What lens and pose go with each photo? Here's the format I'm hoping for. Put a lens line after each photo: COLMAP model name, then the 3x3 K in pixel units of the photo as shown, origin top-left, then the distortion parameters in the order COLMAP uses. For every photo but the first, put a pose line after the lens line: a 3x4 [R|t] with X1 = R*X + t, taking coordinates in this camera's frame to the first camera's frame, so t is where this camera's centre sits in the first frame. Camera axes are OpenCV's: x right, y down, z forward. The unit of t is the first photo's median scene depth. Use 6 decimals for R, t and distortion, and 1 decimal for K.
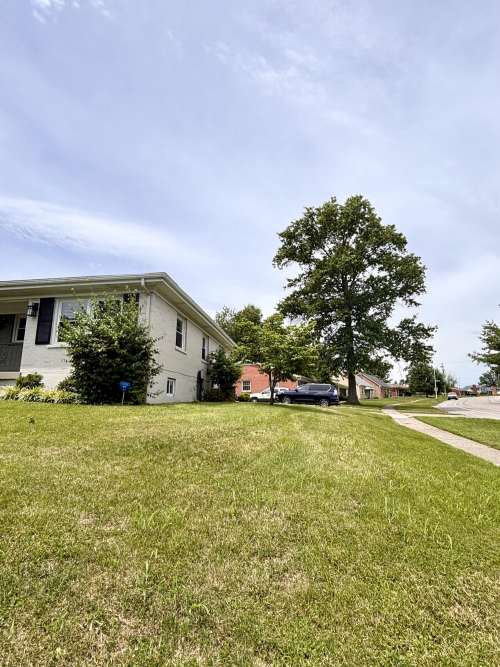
lens RADIAL K [[334.1, 0, 253.8], [0, 334.1, 337.2], [0, 0, 1]] dist [-0.005668, -0.004371]
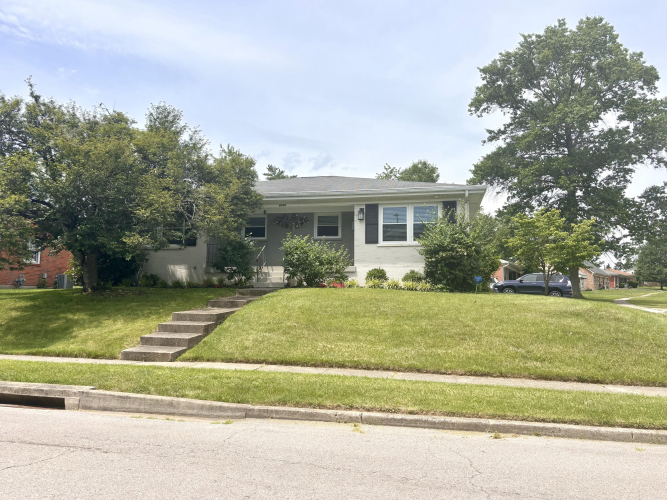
lens RADIAL K [[546.4, 0, 342.4], [0, 546.4, 256.5], [0, 0, 1]] dist [0.016260, -0.004445]
pose [[0.999133, -0.001013, -0.041629, -0.519965], [0.005906, 0.993046, 0.117580, -0.129360], [0.041221, -0.117724, 0.992191, -0.747329]]
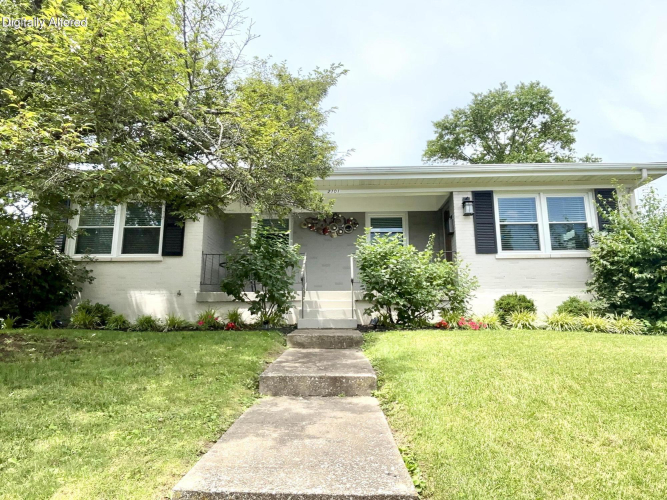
lens RADIAL K [[414.7, 0, 325.8], [0, 414.7, 243.7], [0, 0, 1]] dist [-0.000577, -0.006037]
pose [[0.993533, 0.017085, 0.112248, -0.857737], [-0.014999, 0.999699, -0.019402, 0.016661], [-0.112546, 0.017593, 0.993491, 0.111741]]
